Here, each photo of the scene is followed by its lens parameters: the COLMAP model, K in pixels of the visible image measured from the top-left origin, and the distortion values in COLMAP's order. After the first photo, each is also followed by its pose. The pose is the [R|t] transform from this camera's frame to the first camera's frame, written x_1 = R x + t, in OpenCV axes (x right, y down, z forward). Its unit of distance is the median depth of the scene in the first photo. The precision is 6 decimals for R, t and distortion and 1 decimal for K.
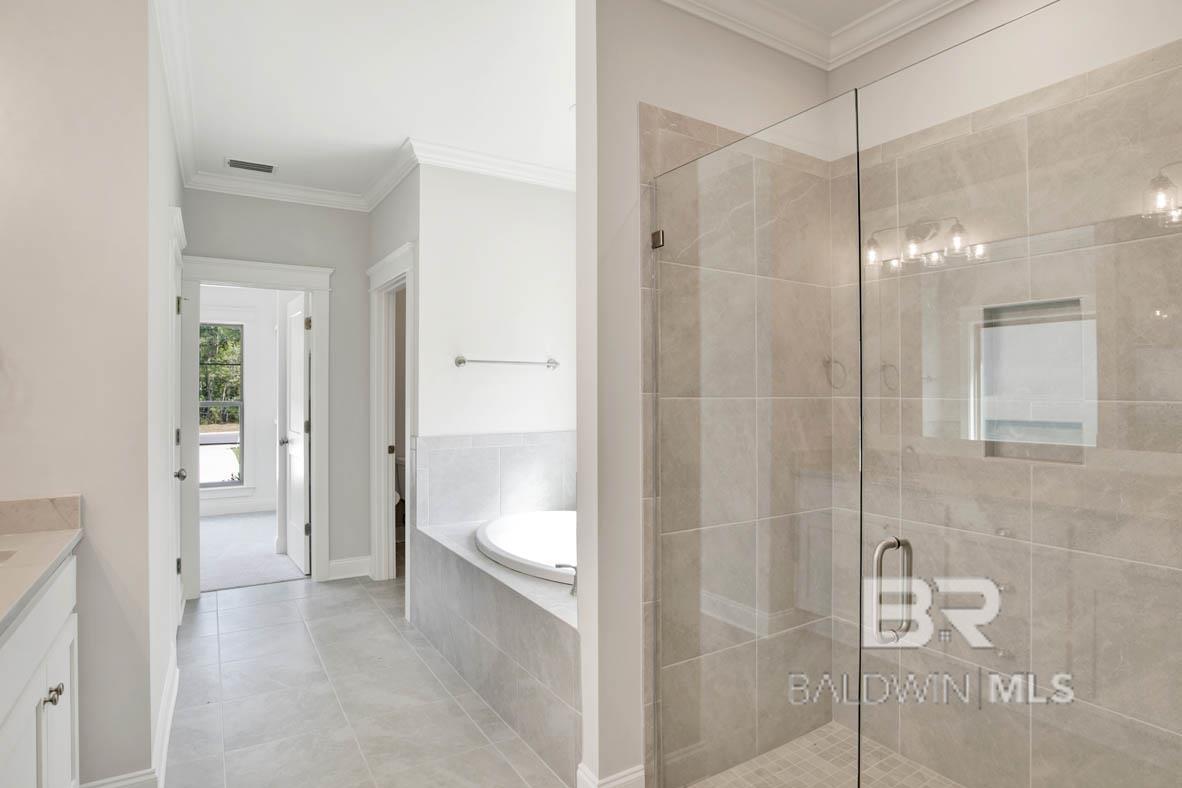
lens RADIAL K [[618.8, 0, 599.0], [0, 618.8, 381.3], [0, 0, 1]] dist [-0.087534, 0.032805]
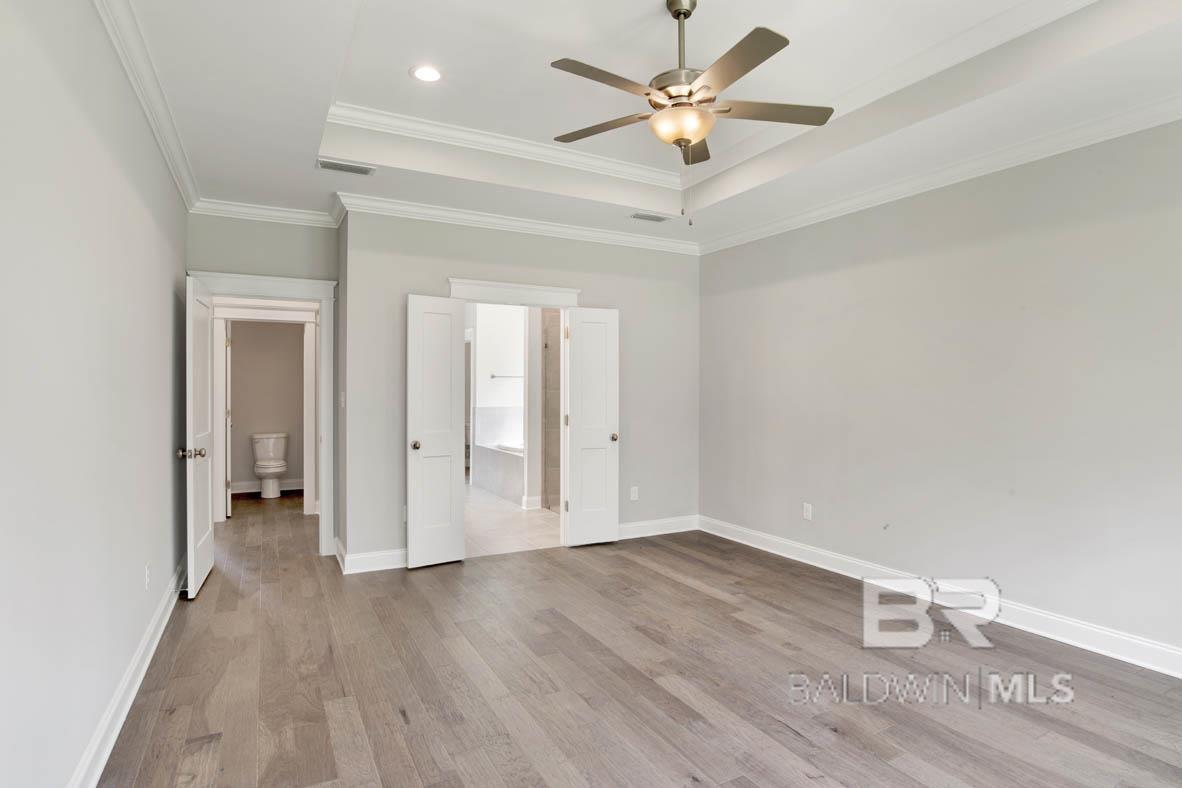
lens RADIAL K [[618.8, 0, 599.0], [0, 618.8, 381.3], [0, 0, 1]] dist [-0.087534, 0.032805]
pose [[0.997806, 0.001805, -0.066186, 0.623186], [-0.001498, 0.999988, 0.004680, -0.044303], [0.066194, -0.004571, 0.997796, -2.477458]]
